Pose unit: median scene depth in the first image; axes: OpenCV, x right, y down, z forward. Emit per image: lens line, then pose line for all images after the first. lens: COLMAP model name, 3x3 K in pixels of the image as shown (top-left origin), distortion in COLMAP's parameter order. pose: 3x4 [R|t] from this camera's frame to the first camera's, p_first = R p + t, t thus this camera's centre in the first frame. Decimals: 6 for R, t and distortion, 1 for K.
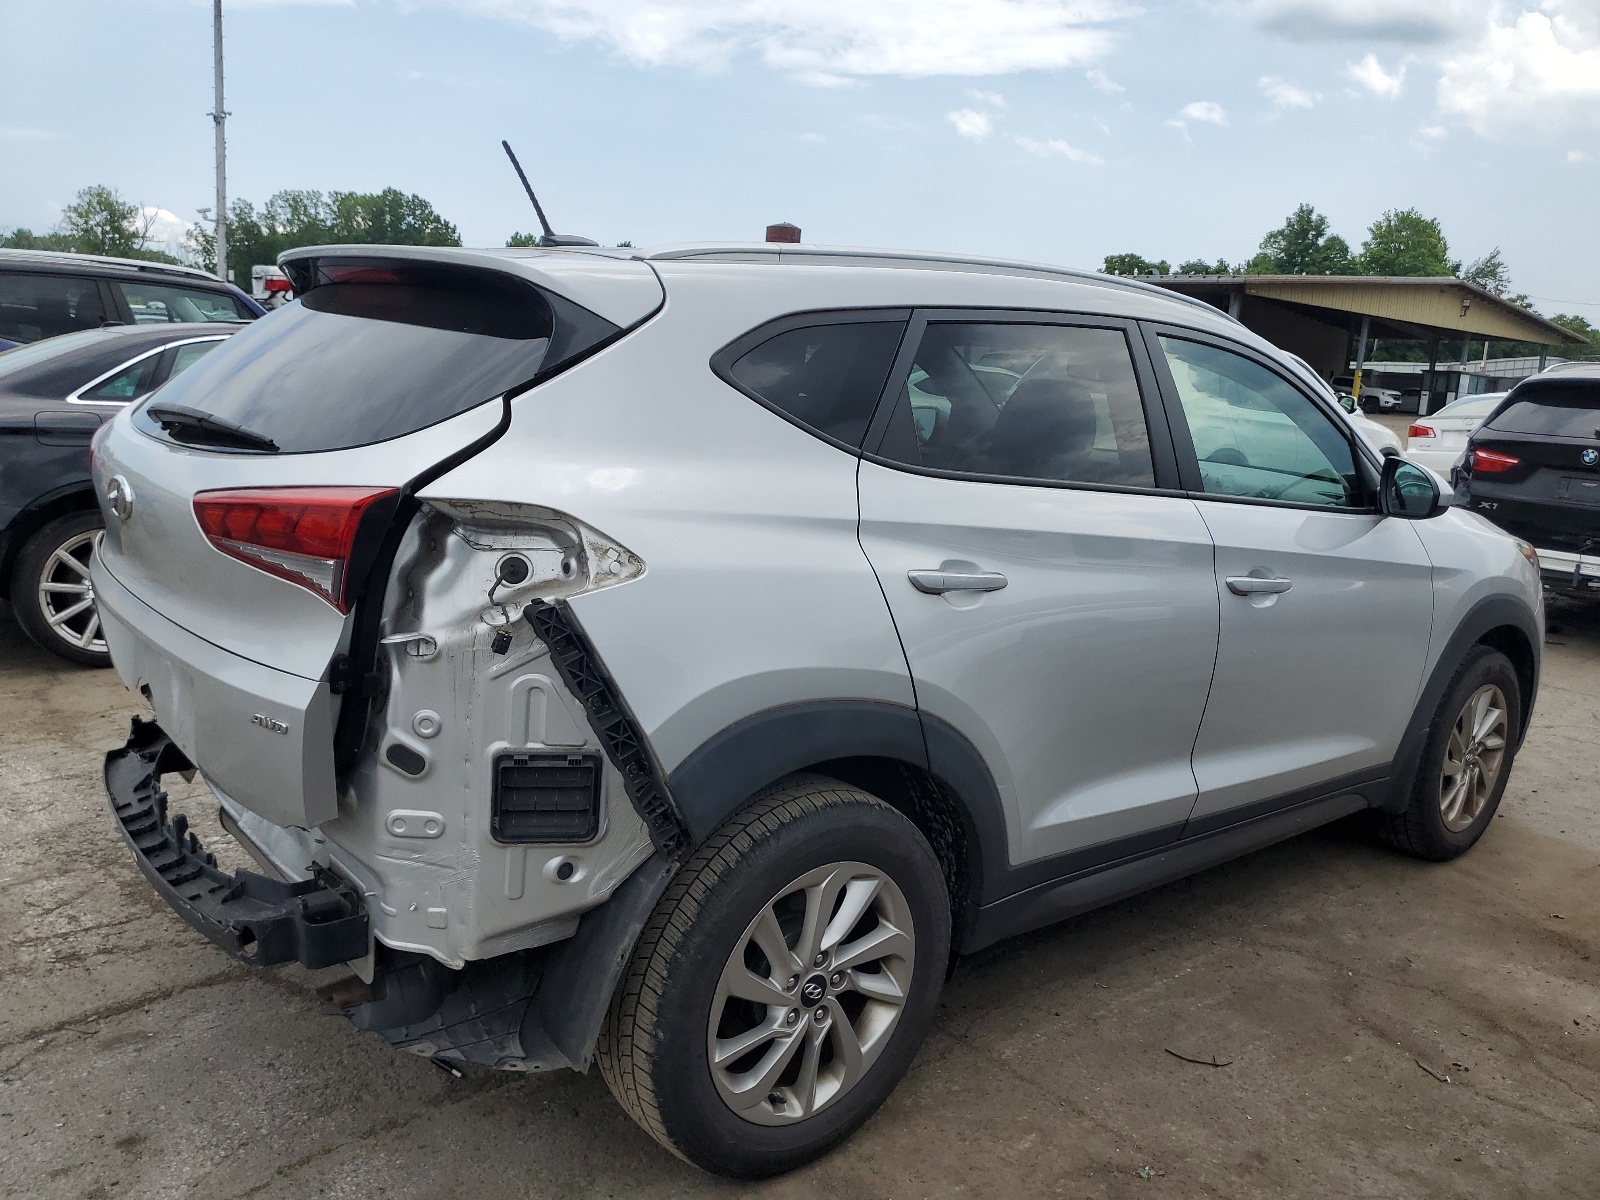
lens RADIAL K [[1204.9, 0, 800.0], [0, 1204.9, 600.0], [0, 0, 1]] dist [0.004160, -0.033400]
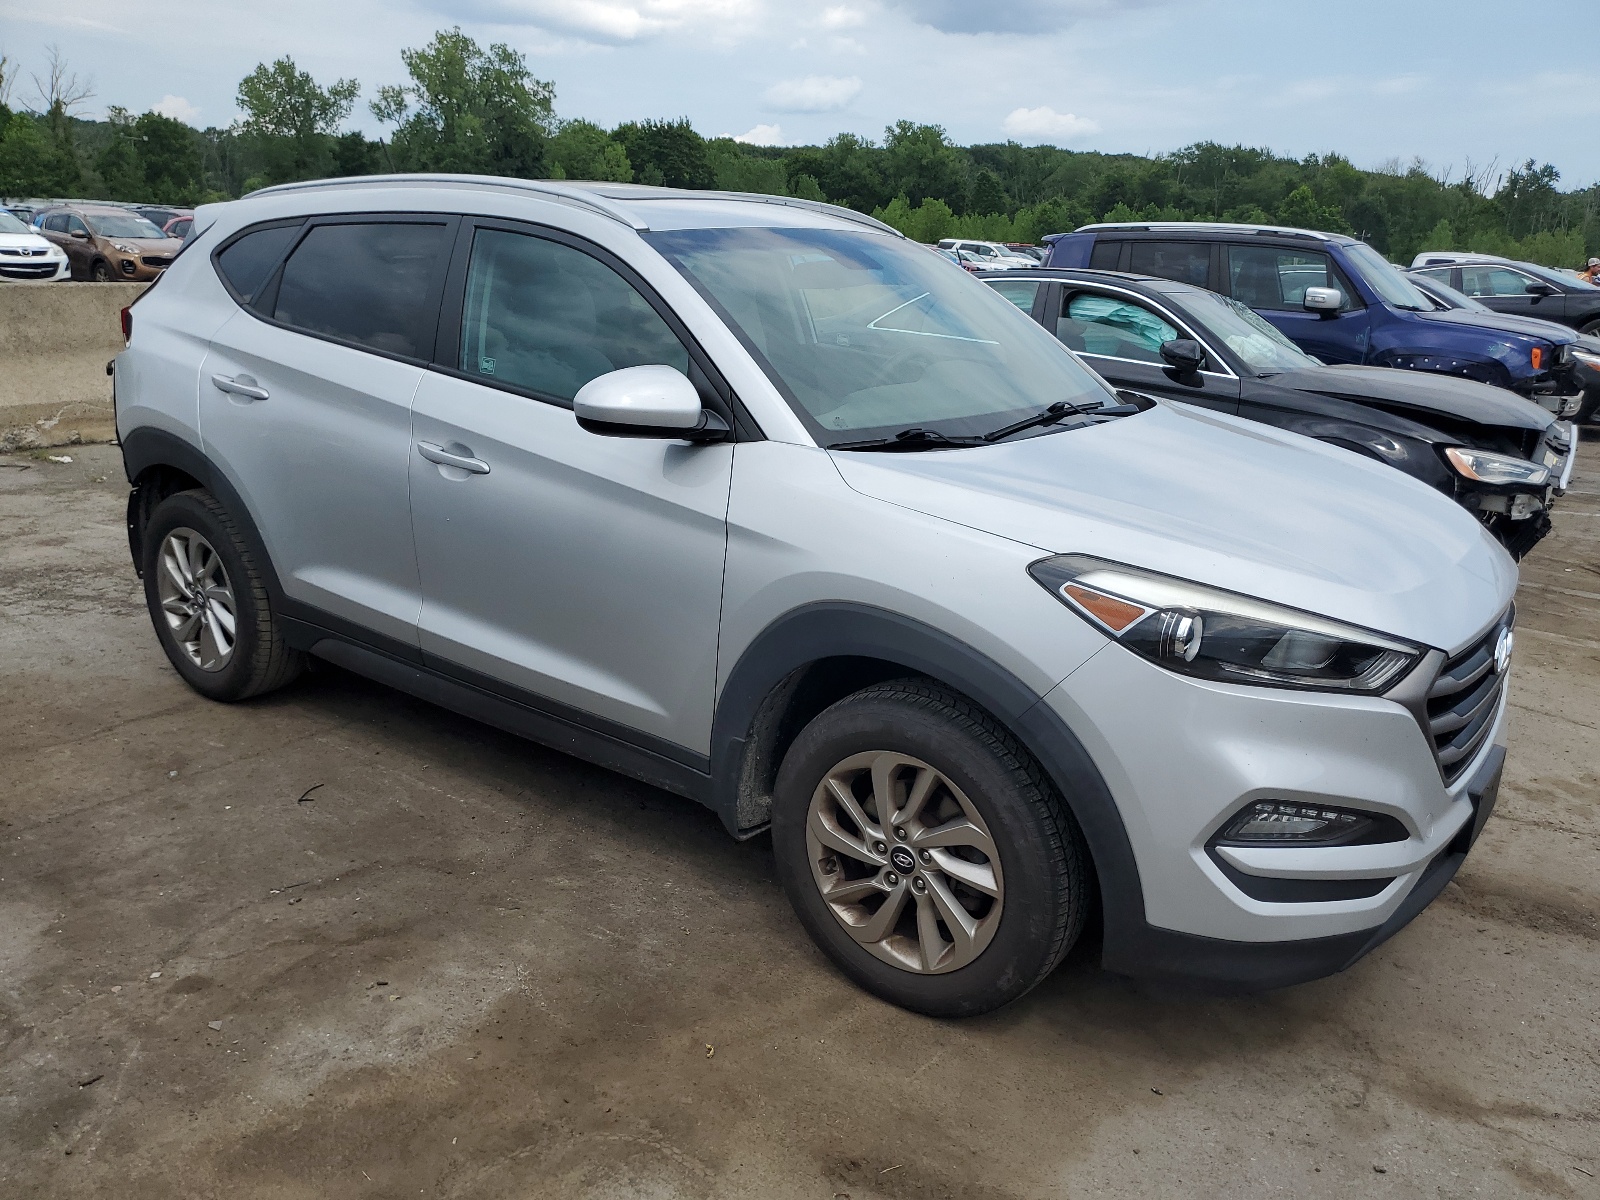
lens RADIAL K [[1204.9, 0, 800.0], [0, 1204.9, 600.0], [0, 0, 1]] dist [0.004160, -0.033400]
pose [[0.288856, 0.247169, -0.924916, 1.485753], [-0.205590, 0.959574, 0.192224, -0.161984], [0.935037, 0.134629, 0.327994, 0.944317]]
